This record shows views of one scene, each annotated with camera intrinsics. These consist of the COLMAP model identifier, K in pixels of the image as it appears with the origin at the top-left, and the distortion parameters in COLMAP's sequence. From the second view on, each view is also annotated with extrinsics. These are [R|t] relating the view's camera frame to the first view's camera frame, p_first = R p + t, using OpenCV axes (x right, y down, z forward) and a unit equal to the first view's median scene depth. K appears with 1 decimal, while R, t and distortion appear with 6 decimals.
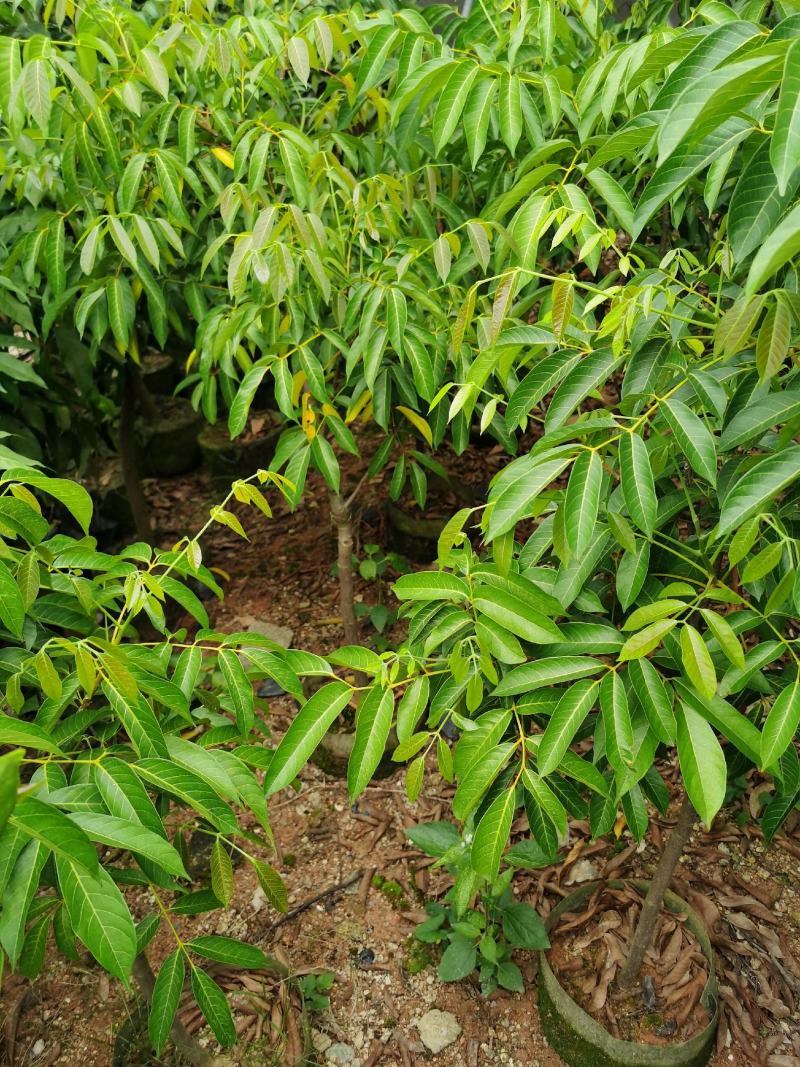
lens RADIAL K [[860.3, 0, 400.0], [0, 860.3, 533.5], [0, 0, 1]] dist [0.090294, -0.144496]
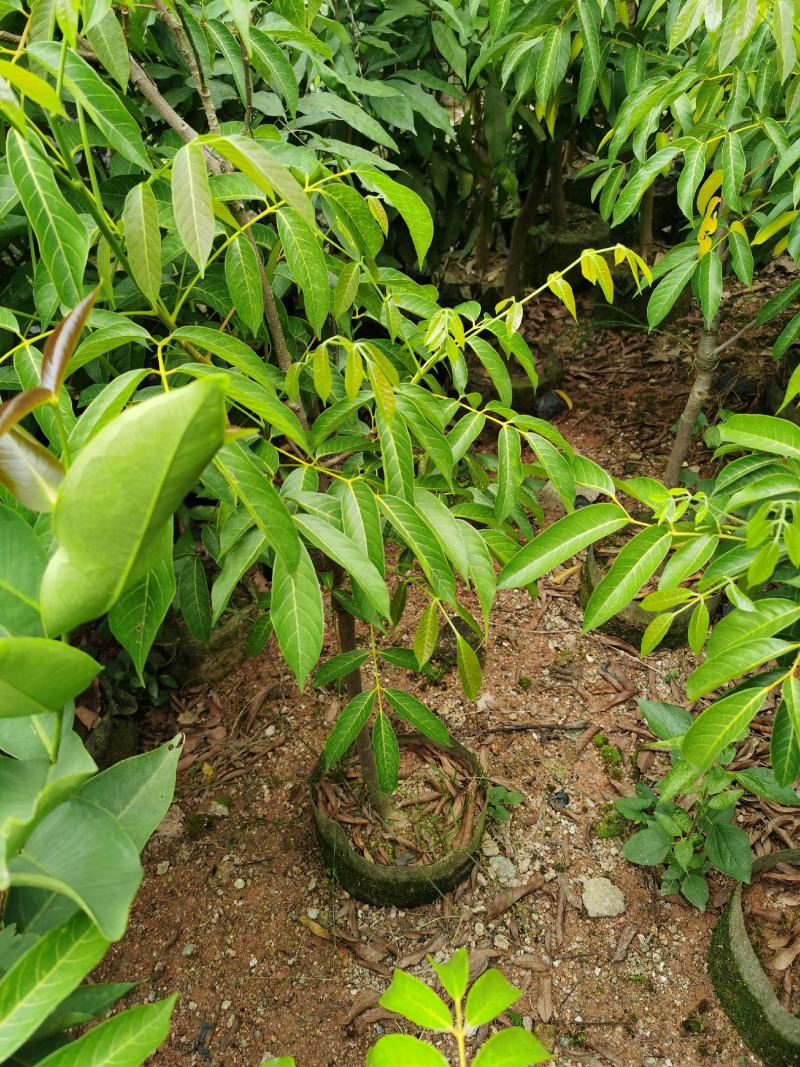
lens RADIAL K [[834.6, 0, 400.0], [0, 834.6, 533.5], [0, 0, 1]] dist [0.061208, -0.082254]
pose [[0.859808, 0.364390, -0.357701, 0.038470], [-0.300740, 0.927516, 0.221969, 0.050609], [0.412657, -0.083275, 0.907072, 0.086658]]
